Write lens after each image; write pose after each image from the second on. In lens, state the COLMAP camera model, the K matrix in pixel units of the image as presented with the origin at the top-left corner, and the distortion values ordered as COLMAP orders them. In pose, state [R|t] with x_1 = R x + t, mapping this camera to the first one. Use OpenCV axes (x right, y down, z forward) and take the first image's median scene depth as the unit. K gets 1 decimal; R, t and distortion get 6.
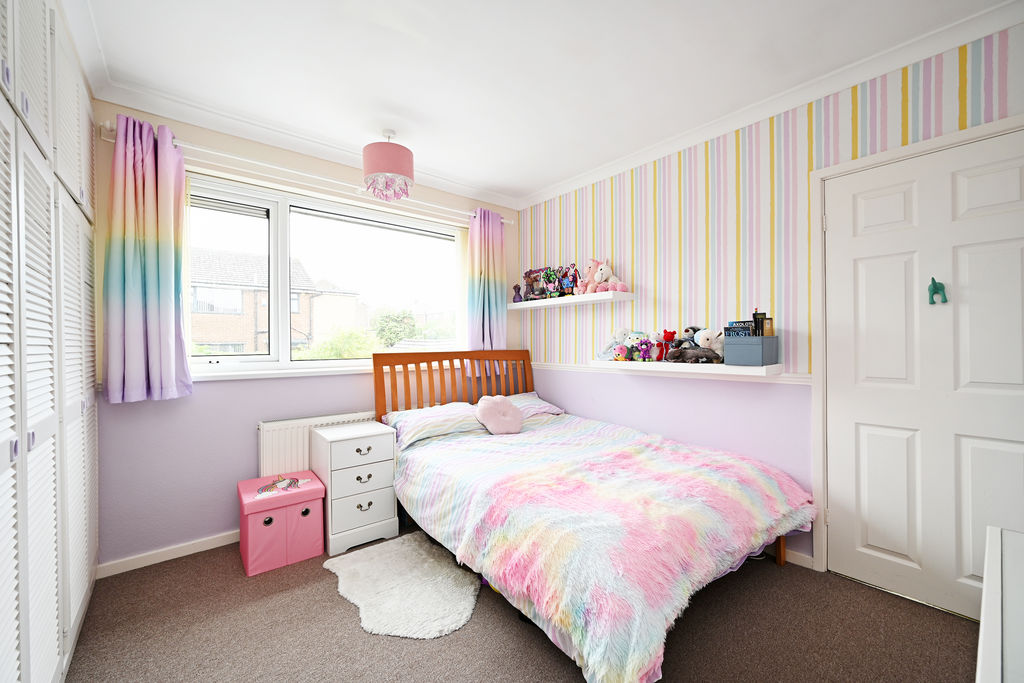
lens RADIAL K [[404.1, 0, 511.3], [0, 404.1, 342.8], [0, 0, 1]] dist [0.000178, 0.000050]
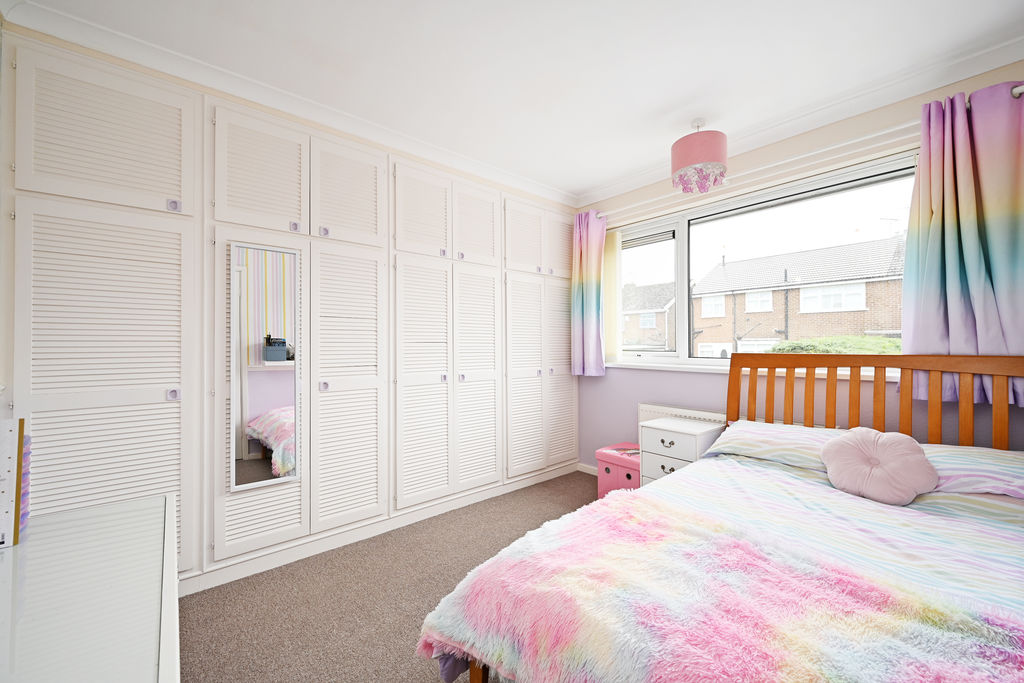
lens RADIAL K [[404.1, 0, 510.4], [0, 404.1, 343.6], [0, 0, 1]] dist [0.000178, 0.000050]
pose [[0.009410, 0.004984, -0.999943, 0.578131], [-0.003615, 0.999981, 0.004951, 0.001949], [0.999949, 0.003568, 0.009427, 0.484815]]
